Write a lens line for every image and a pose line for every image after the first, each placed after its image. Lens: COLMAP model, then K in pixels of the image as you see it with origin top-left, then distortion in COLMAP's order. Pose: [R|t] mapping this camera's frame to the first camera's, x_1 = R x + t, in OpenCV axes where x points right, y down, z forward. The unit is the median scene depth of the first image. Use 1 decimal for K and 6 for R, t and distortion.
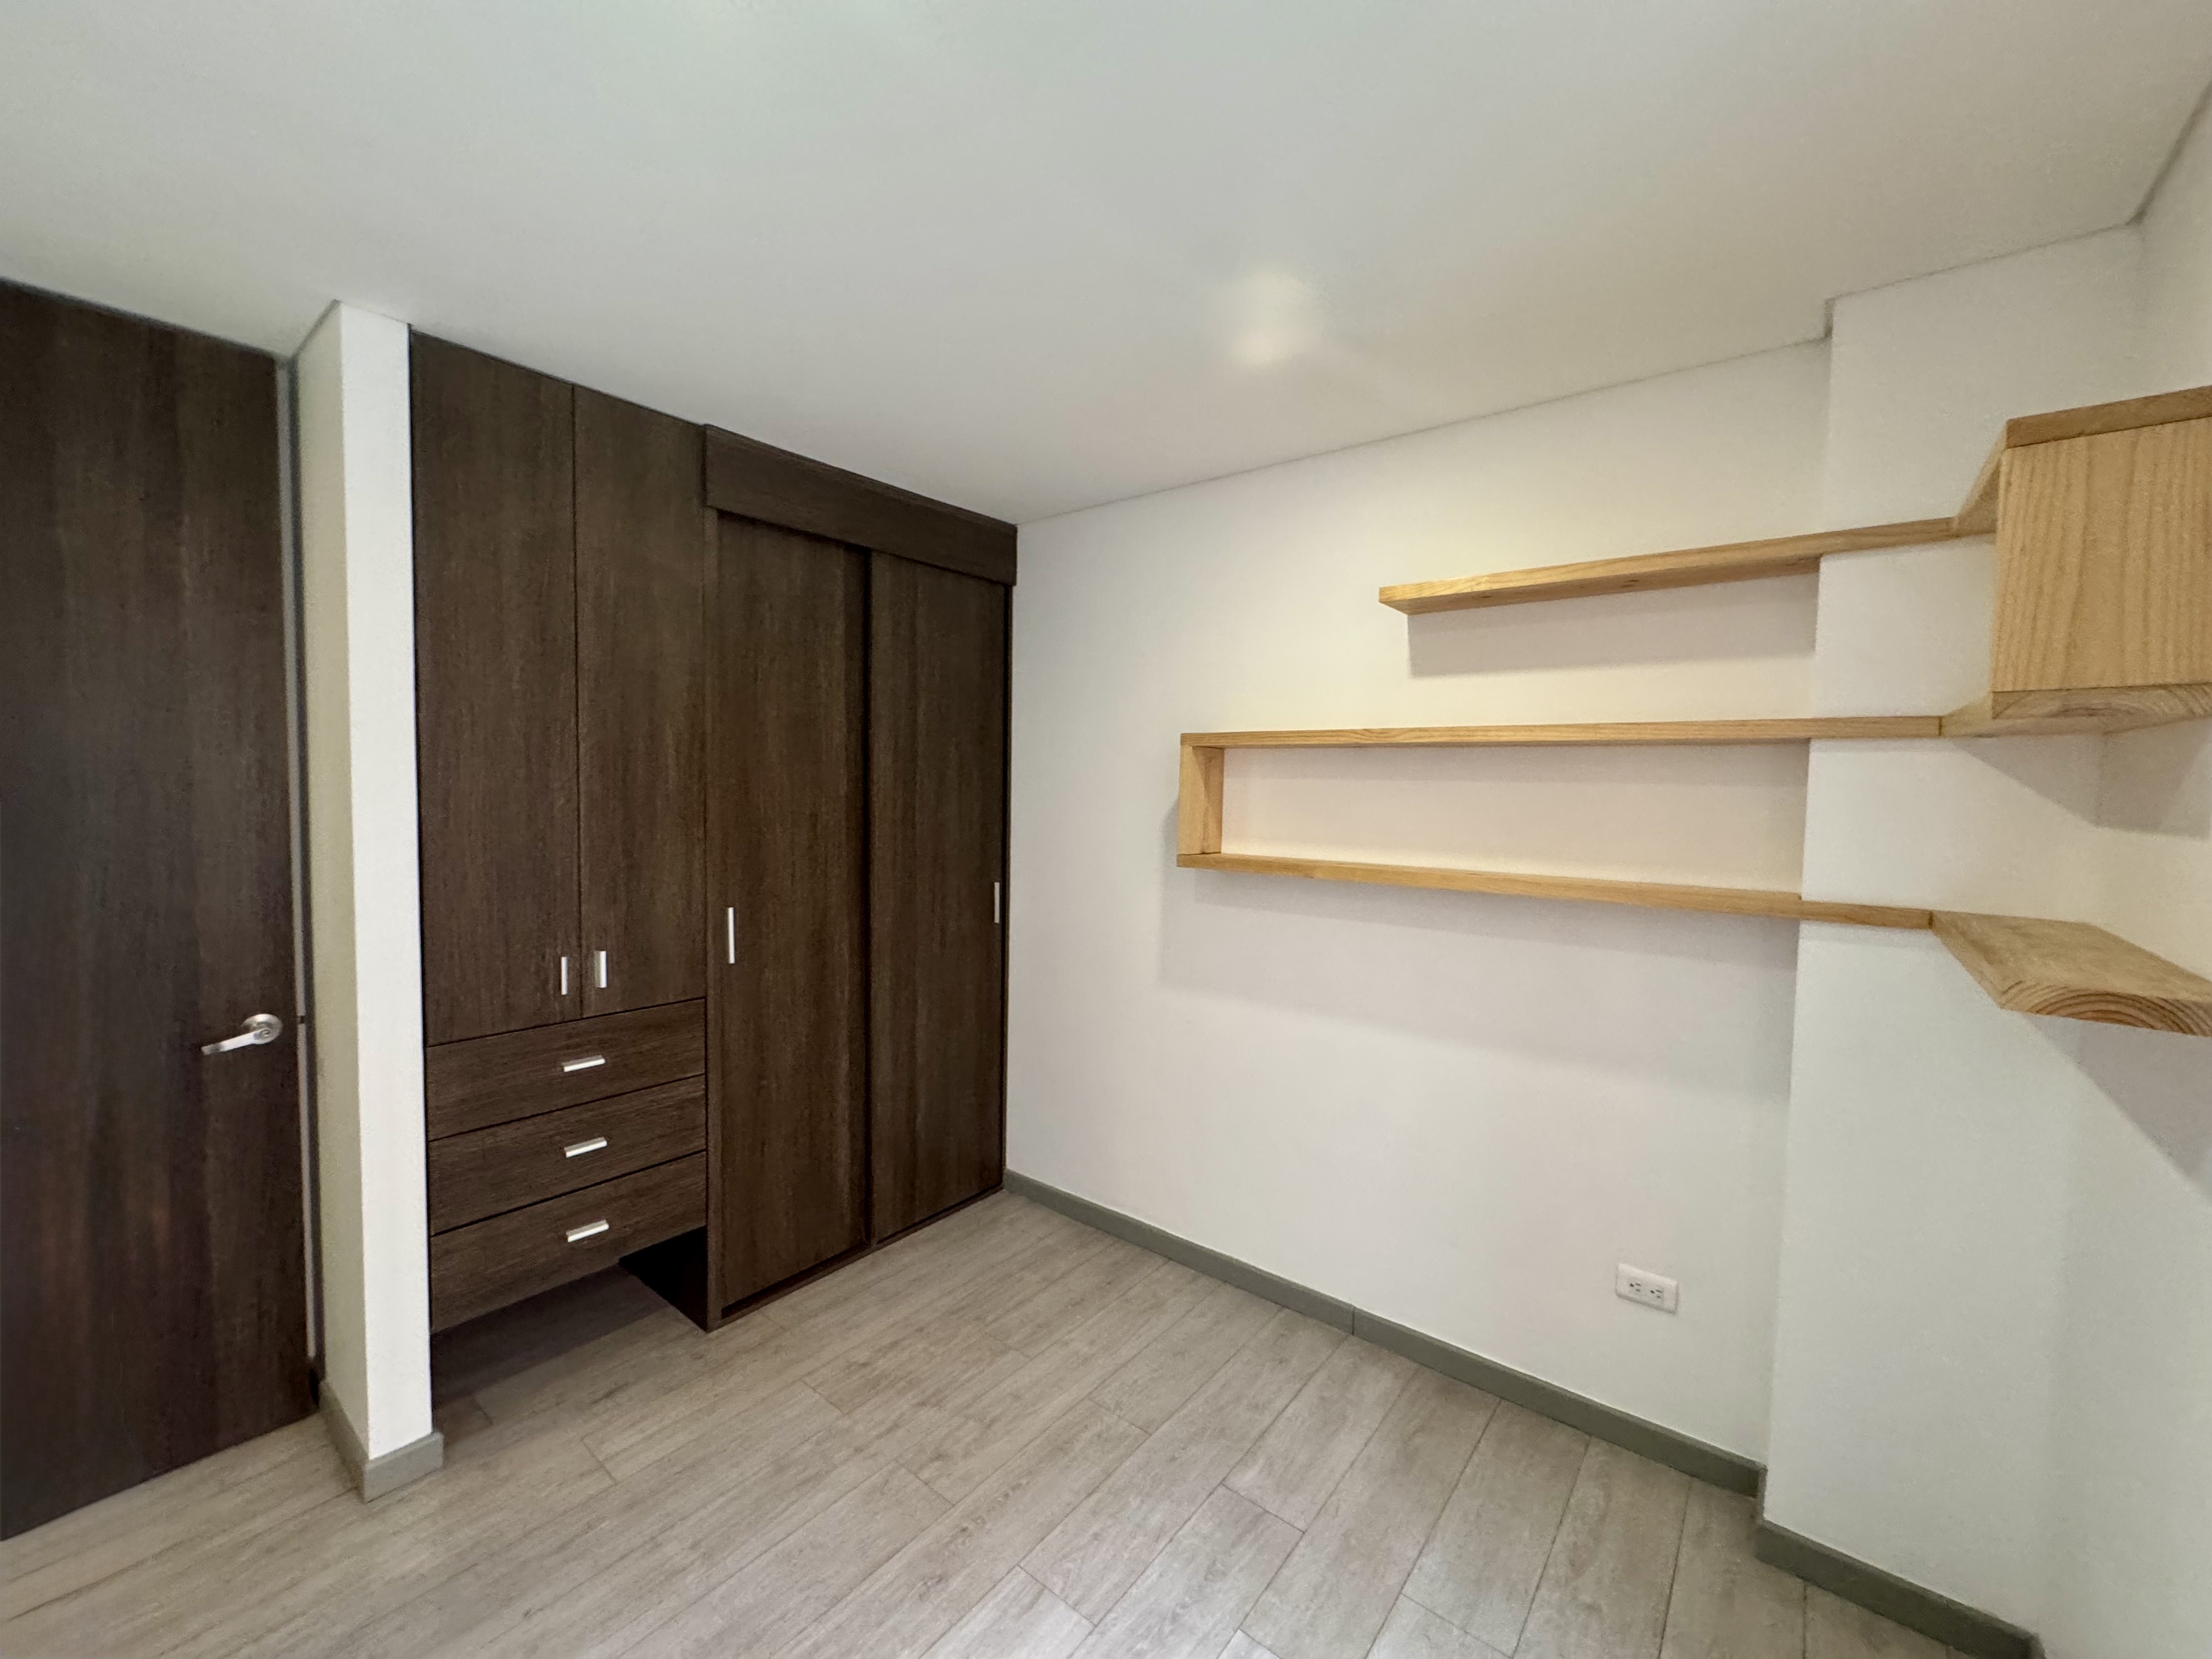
lens RADIAL K [[884.9, 0, 1104.0], [0, 884.9, 826.5], [0, 0, 1]] dist [-0.002530, 0.000097]
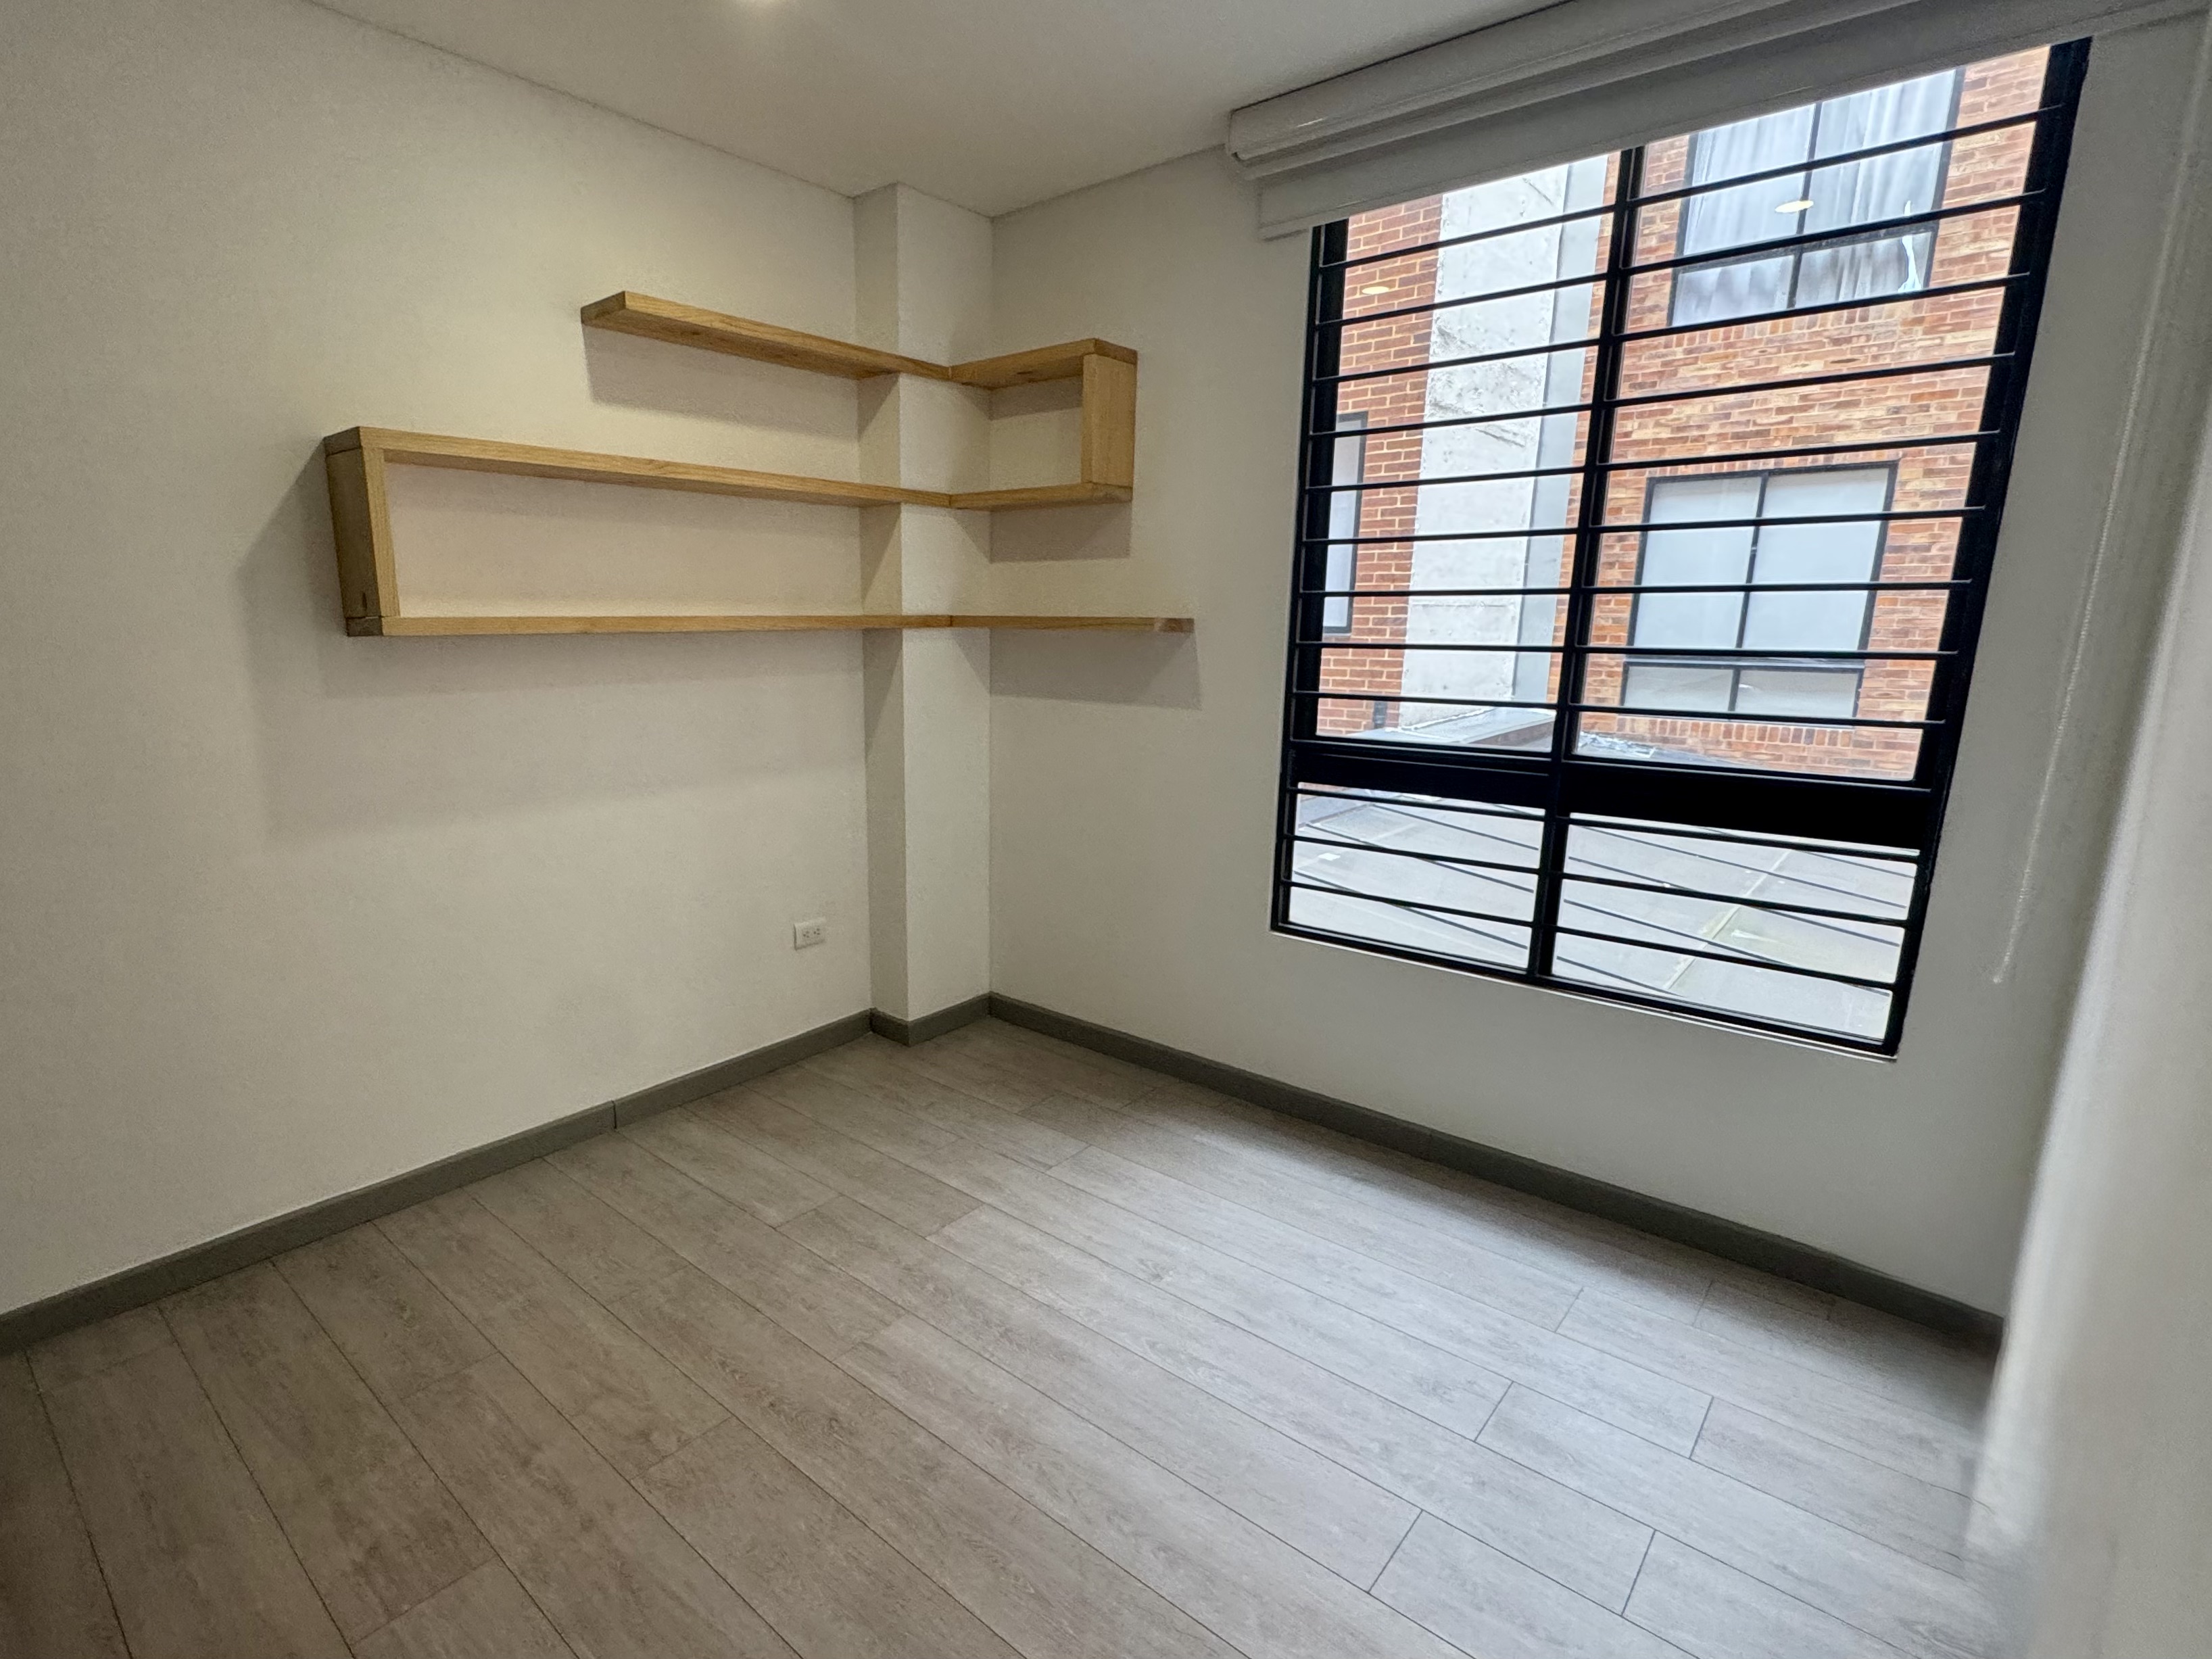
lens RADIAL K [[1085.6, 0, 975.9], [0, 1085.6, 835.9], [0, 0, 1]] dist [-0.000569, -0.000035]
pose [[0.072432, -0.217098, 0.973459, -0.944853], [0.050853, 0.975557, 0.213782, 0.053227], [-0.996076, 0.034018, 0.081702, 0.645546]]
